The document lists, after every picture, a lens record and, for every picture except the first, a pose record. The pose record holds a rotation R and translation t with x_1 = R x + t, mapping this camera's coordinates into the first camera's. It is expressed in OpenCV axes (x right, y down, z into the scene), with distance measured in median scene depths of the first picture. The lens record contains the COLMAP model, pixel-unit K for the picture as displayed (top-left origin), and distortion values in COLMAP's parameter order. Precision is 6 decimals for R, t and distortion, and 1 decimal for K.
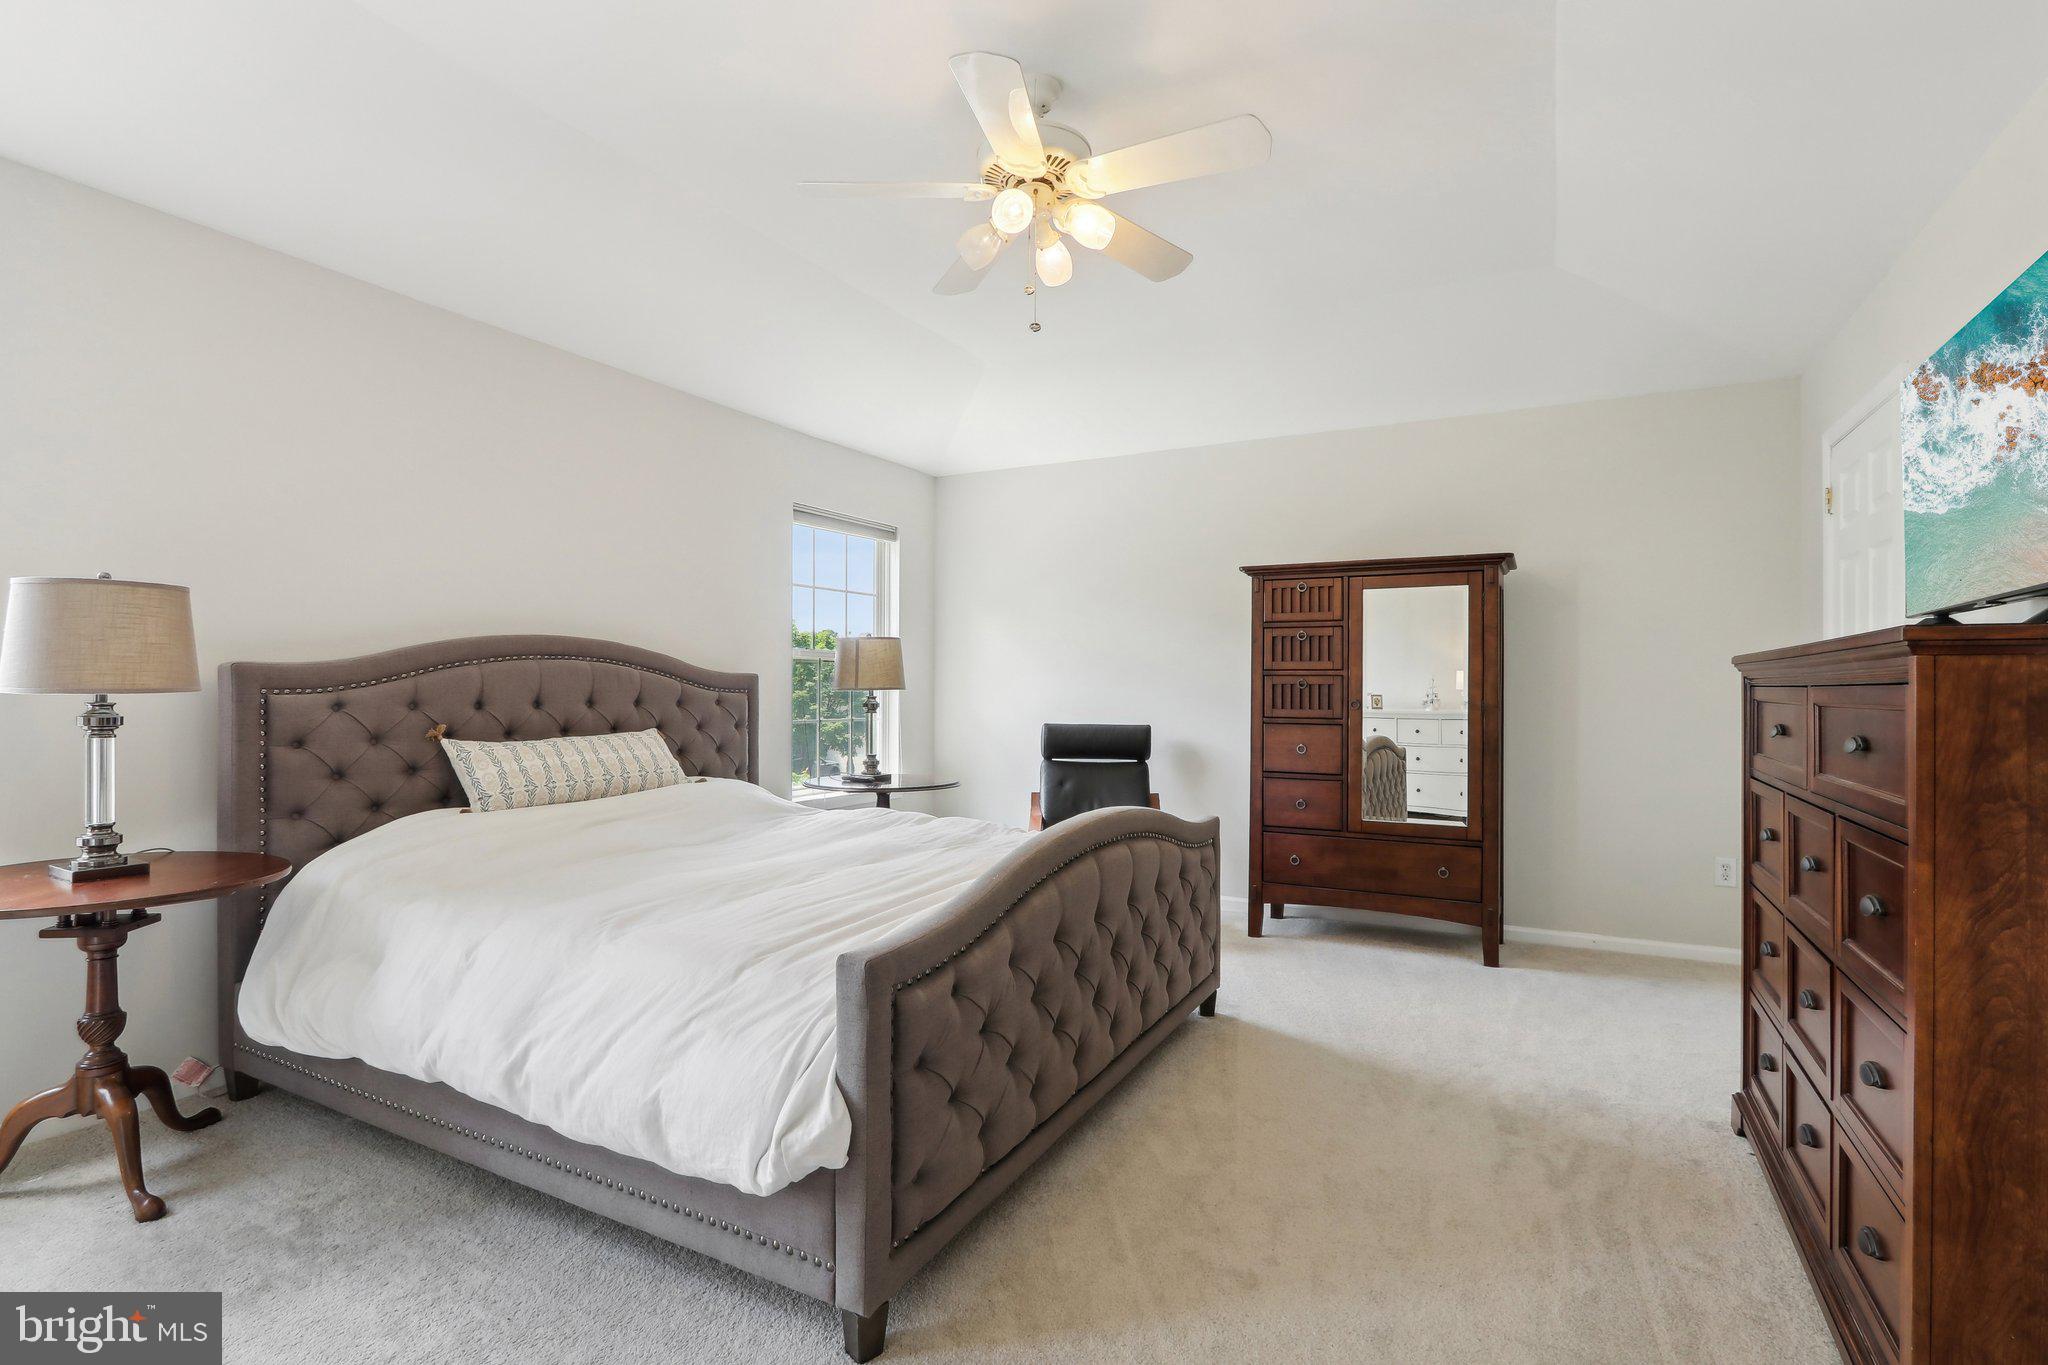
lens RADIAL K [[959.3, 0, 1024.9], [0, 959.3, 693.1], [0, 0, 1]] dist [-0.013324, -0.000449]
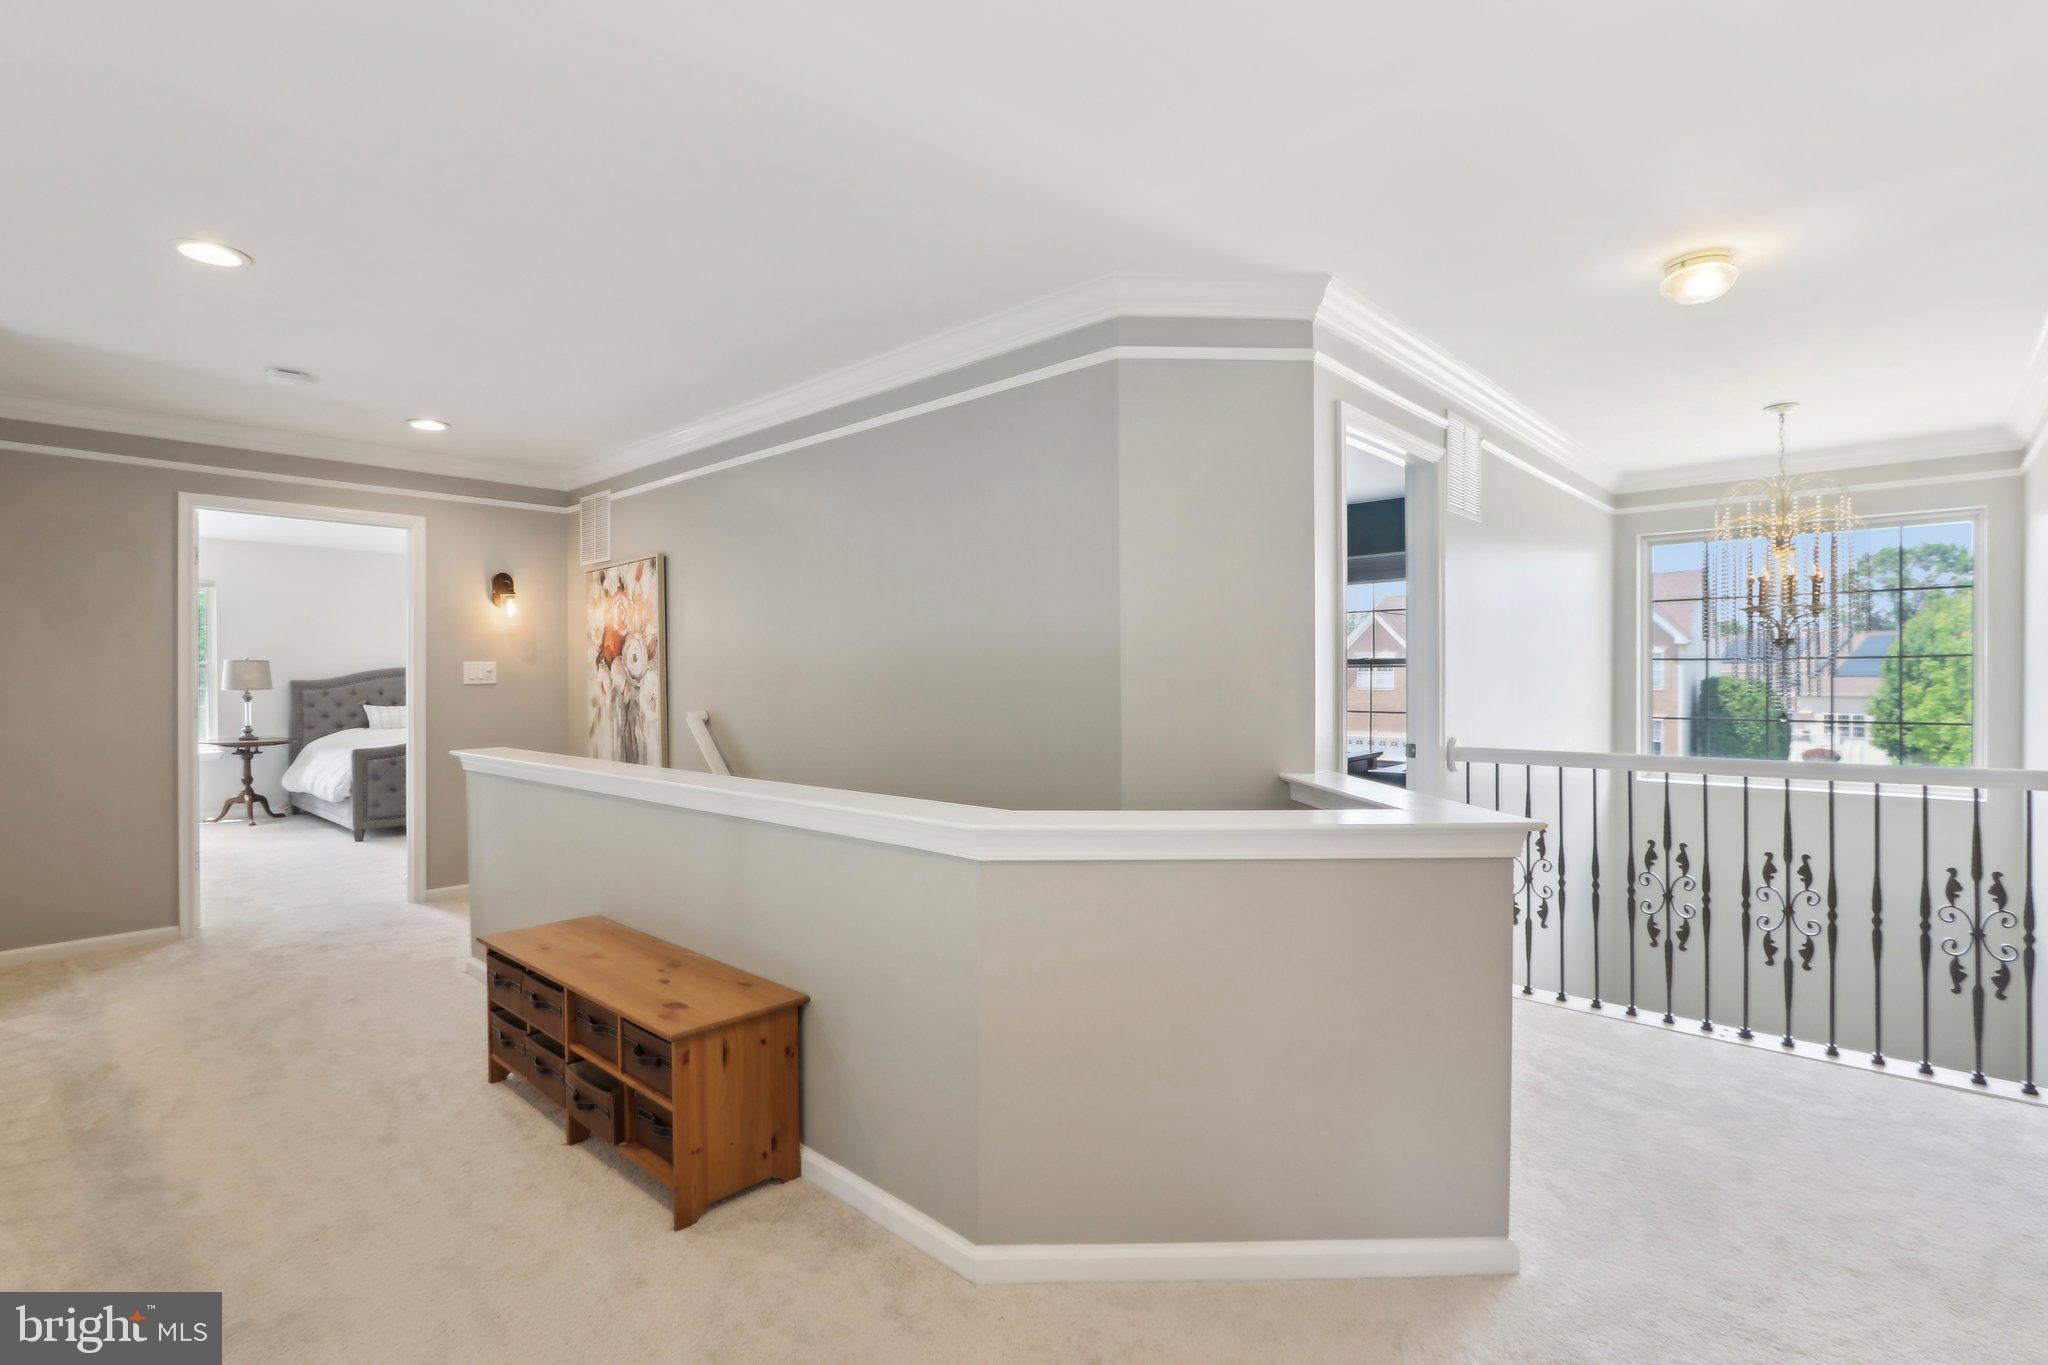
lens RADIAL K [[959.3, 0, 1033.0], [0, 959.3, 680.8], [0, 0, 1]] dist [-0.013324, -0.000449]
pose [[0.966276, -0.011269, -0.257263, 2.557930], [0.010152, 0.999932, -0.005671, 0.013651], [0.257310, 0.002868, 0.966325, -1.558932]]
